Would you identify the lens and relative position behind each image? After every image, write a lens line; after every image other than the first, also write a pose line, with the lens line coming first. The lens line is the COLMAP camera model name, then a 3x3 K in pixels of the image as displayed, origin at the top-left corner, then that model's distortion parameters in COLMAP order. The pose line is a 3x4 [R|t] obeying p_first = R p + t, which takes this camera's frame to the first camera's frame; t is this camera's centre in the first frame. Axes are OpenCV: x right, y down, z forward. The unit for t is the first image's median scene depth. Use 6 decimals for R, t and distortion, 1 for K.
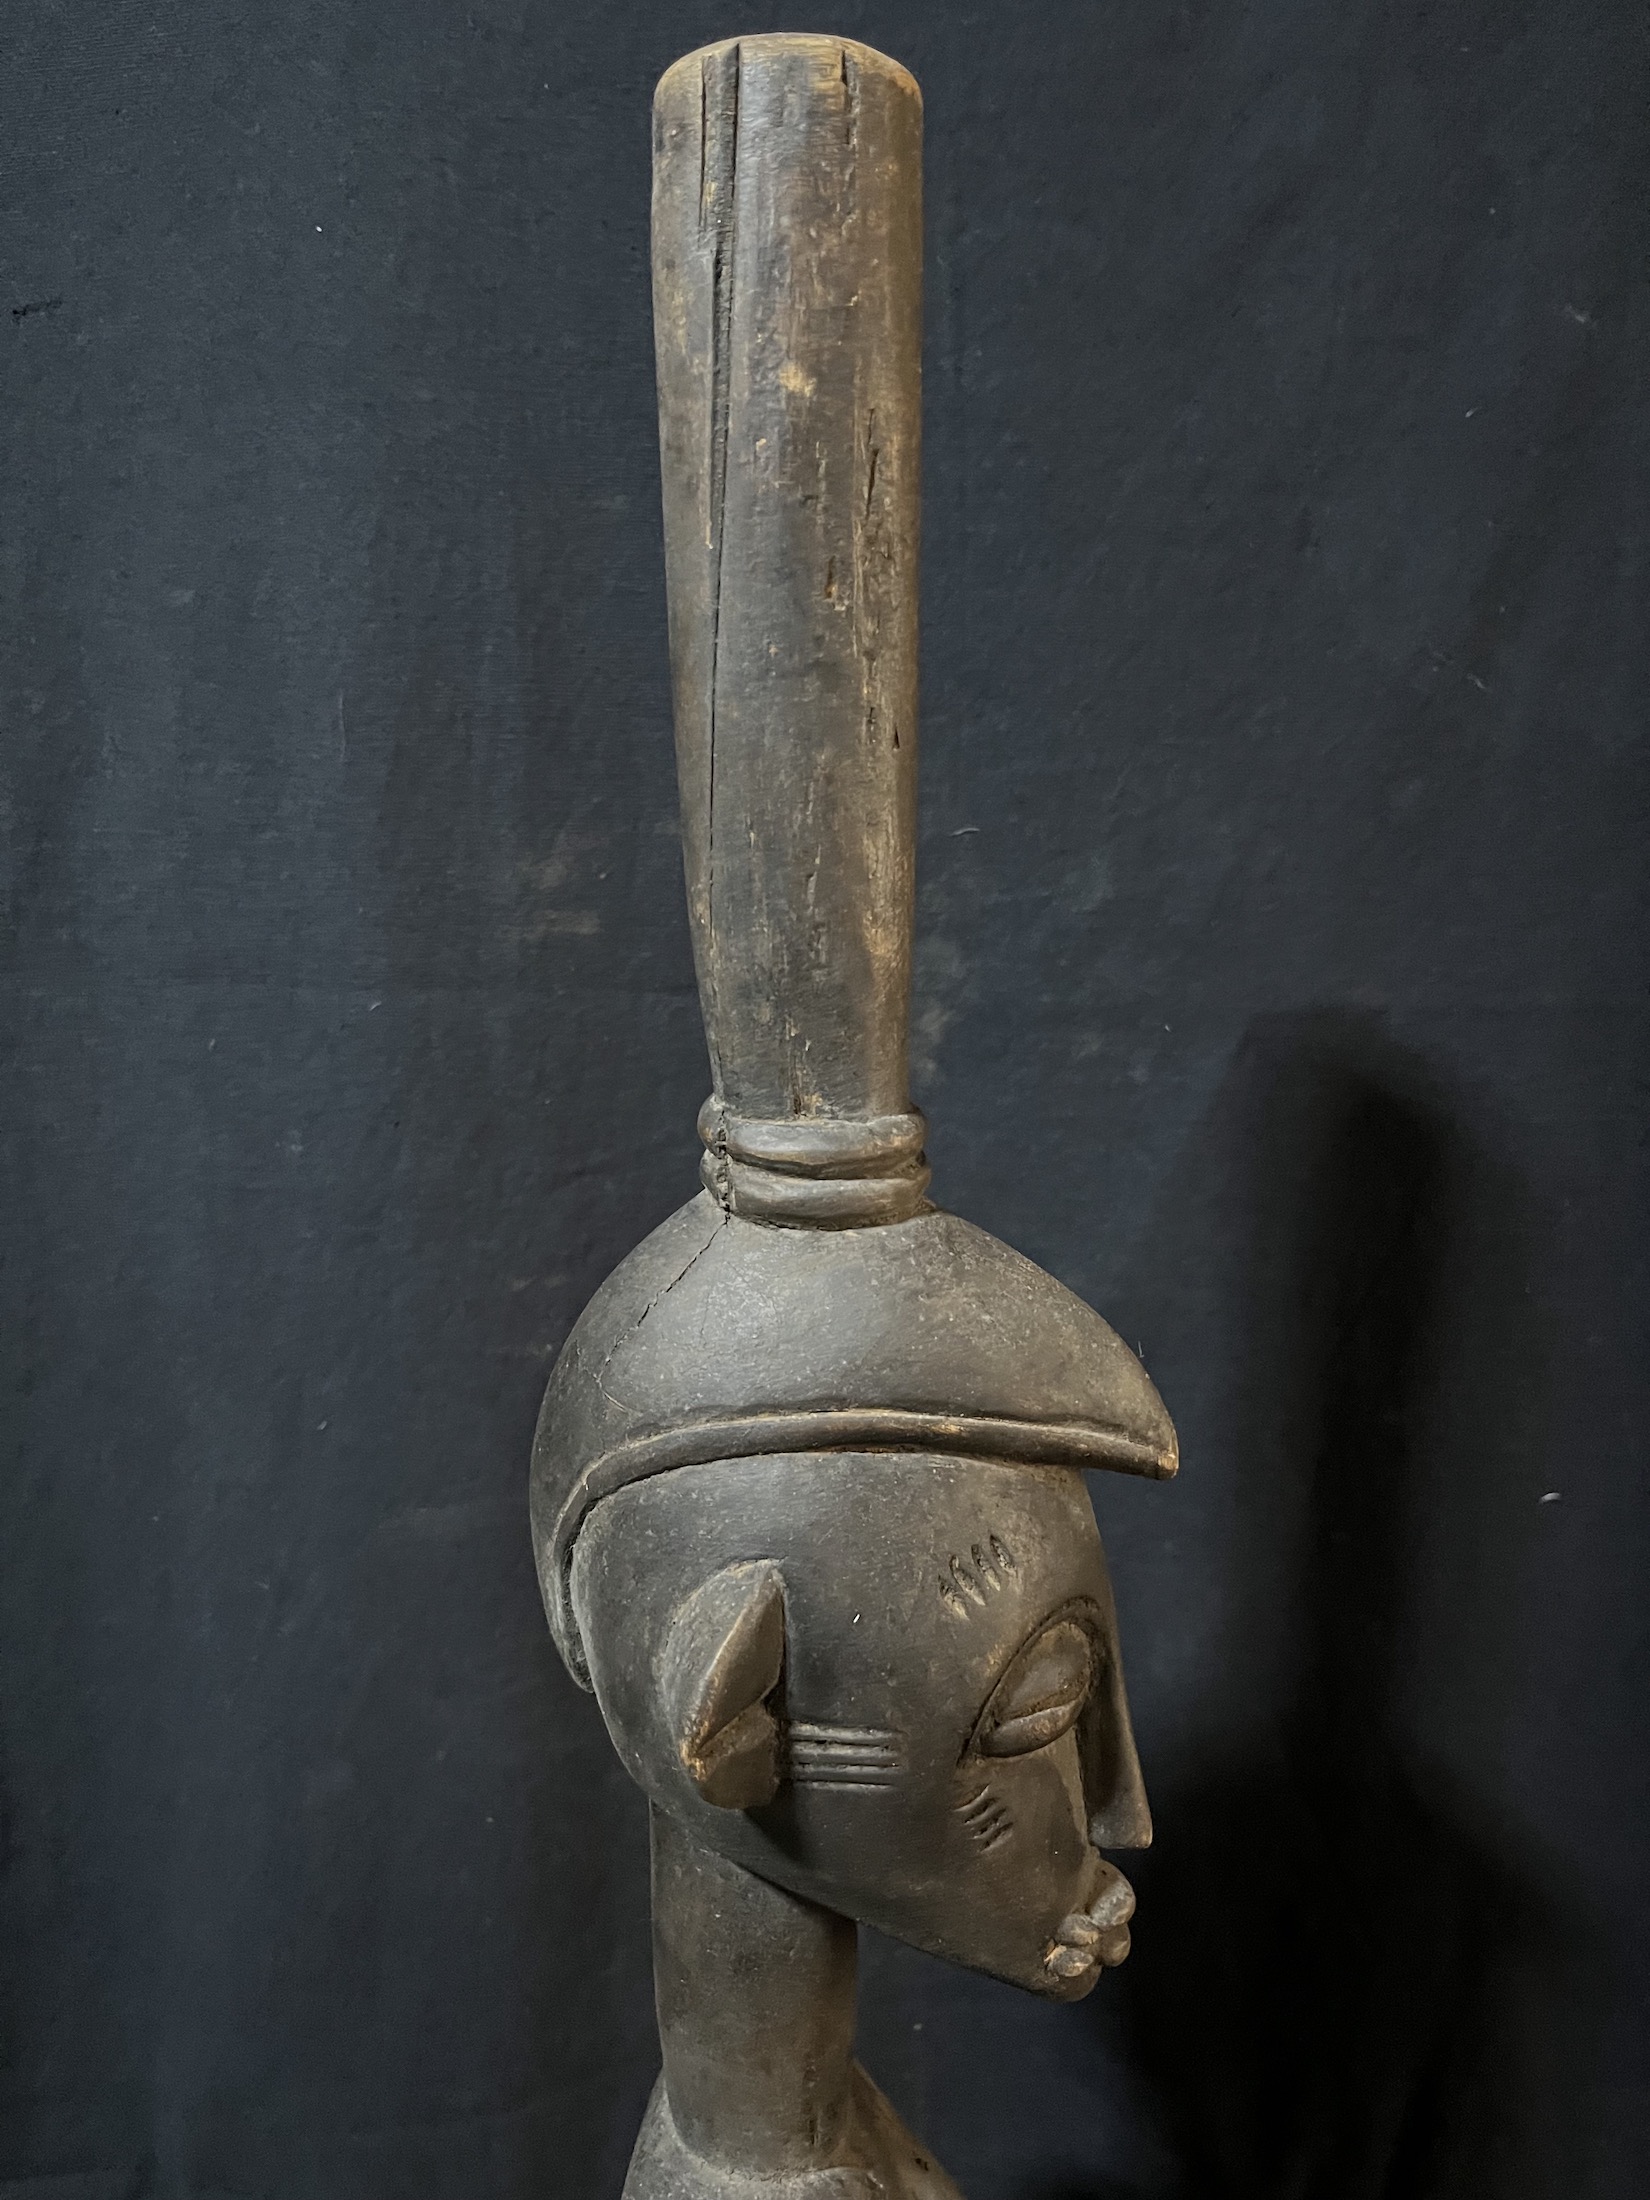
lens RADIAL K [[1720.3, 0, 813.8], [0, 1720.3, 1119.7], [0, 0, 1]] dist [0.033244, -0.058736]
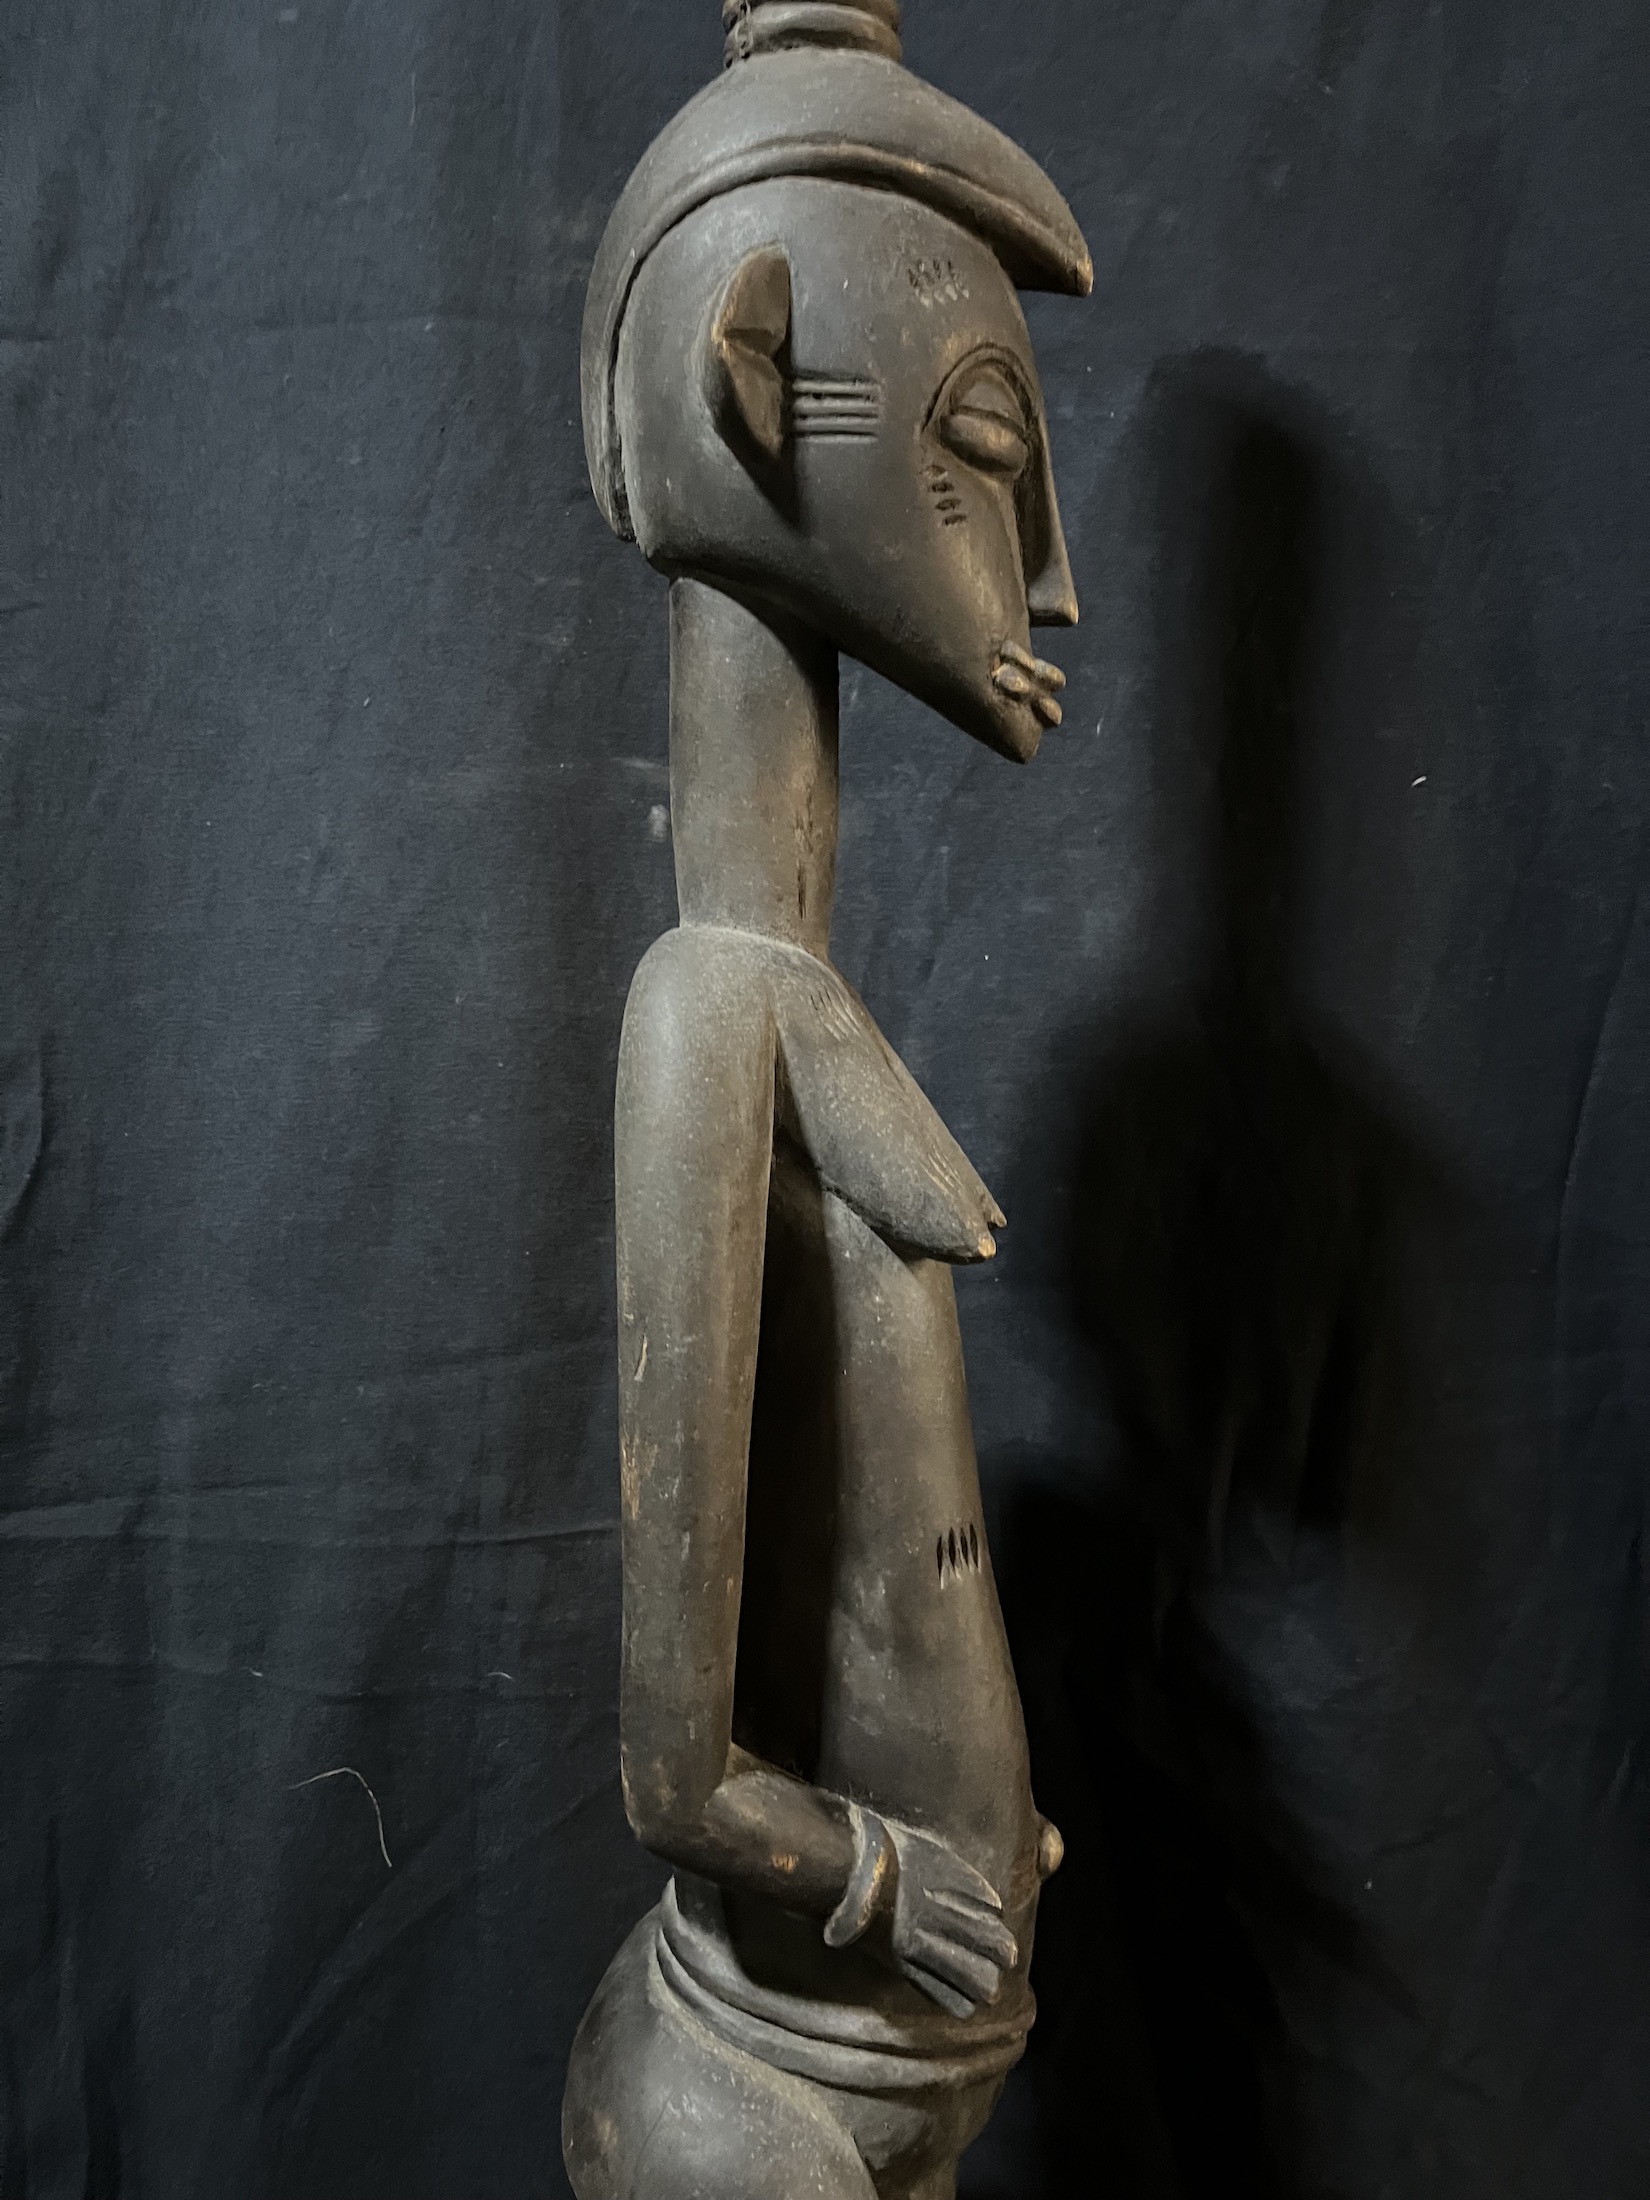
lens RADIAL K [[1720.3, 0, 805.6], [0, 1720.3, 1106.6], [0, 0, 1]] dist [0.033244, -0.058736]
pose [[0.999541, 0.010198, 0.028540, -0.022234], [-0.006019, 0.989726, -0.142853, 0.661829], [-0.029703, 0.142616, 0.989332, -0.122037]]
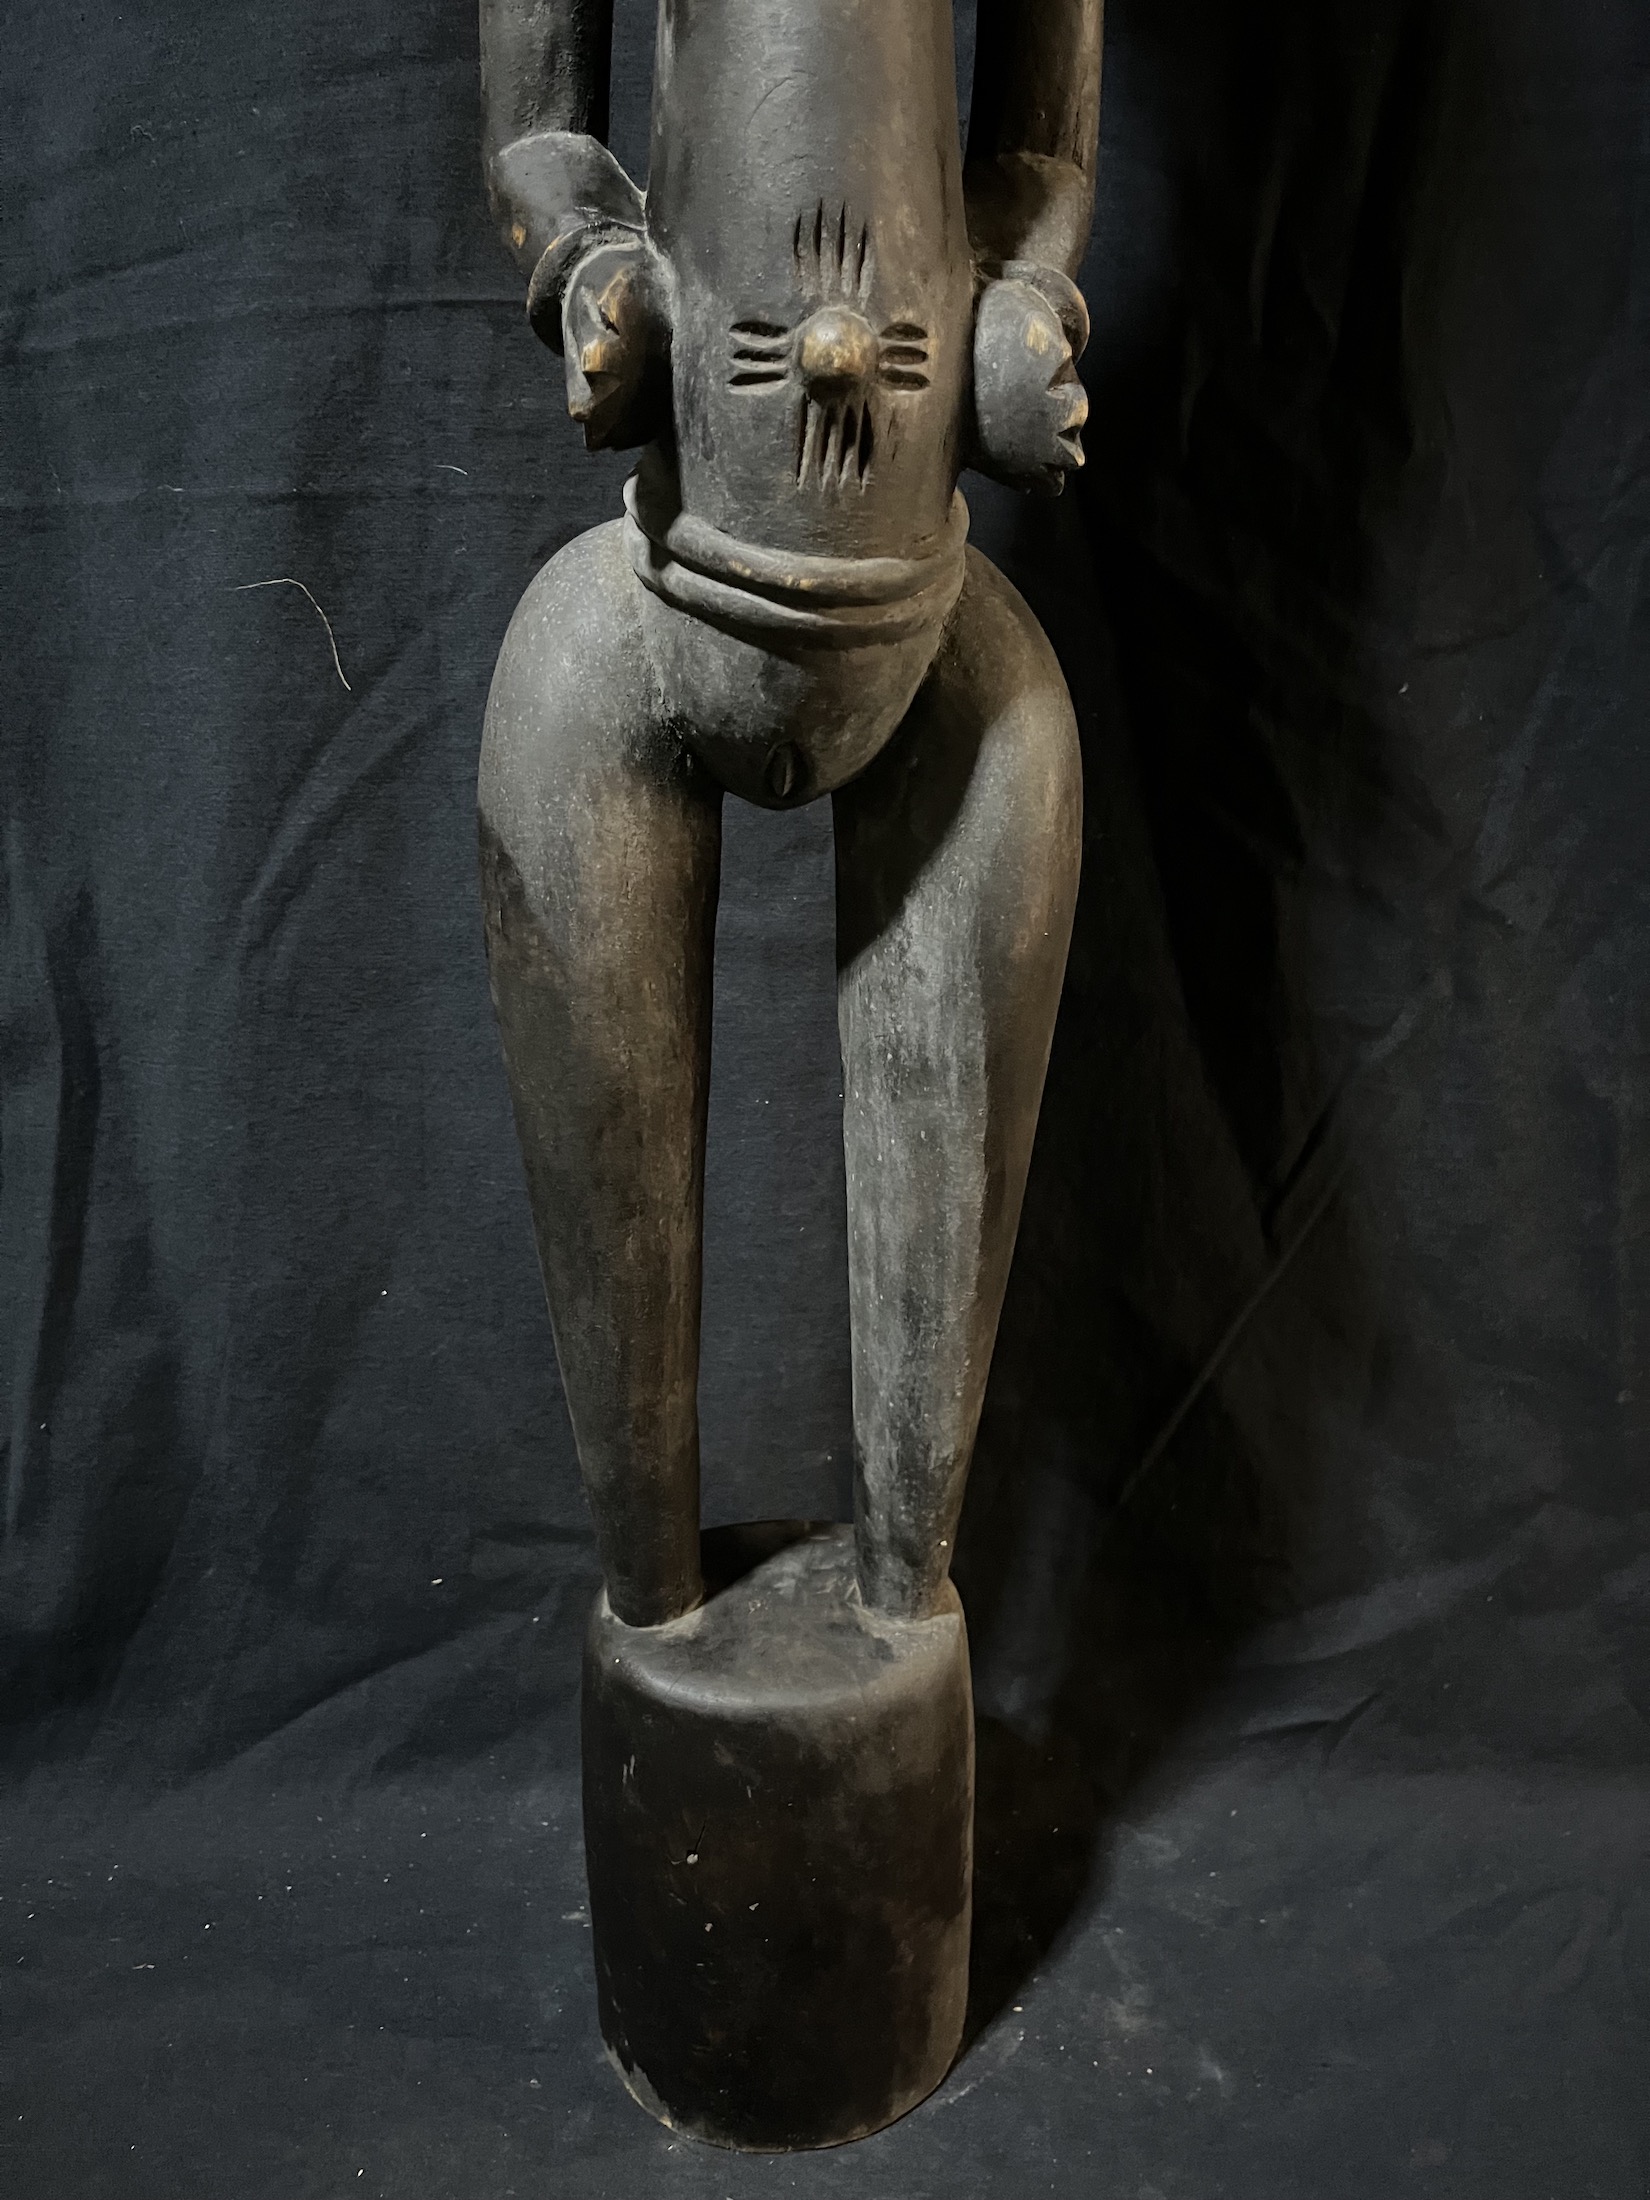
lens RADIAL K [[1720.3, 0, 813.3], [0, 1720.3, 1087.1], [0, 0, 1]] dist [0.033244, -0.058736]
pose [[0.998083, -0.031580, 0.053222, -0.042918], [0.024364, 0.991063, 0.131150, 1.154458], [-0.056888, -0.129602, 0.989933, 0.018099]]
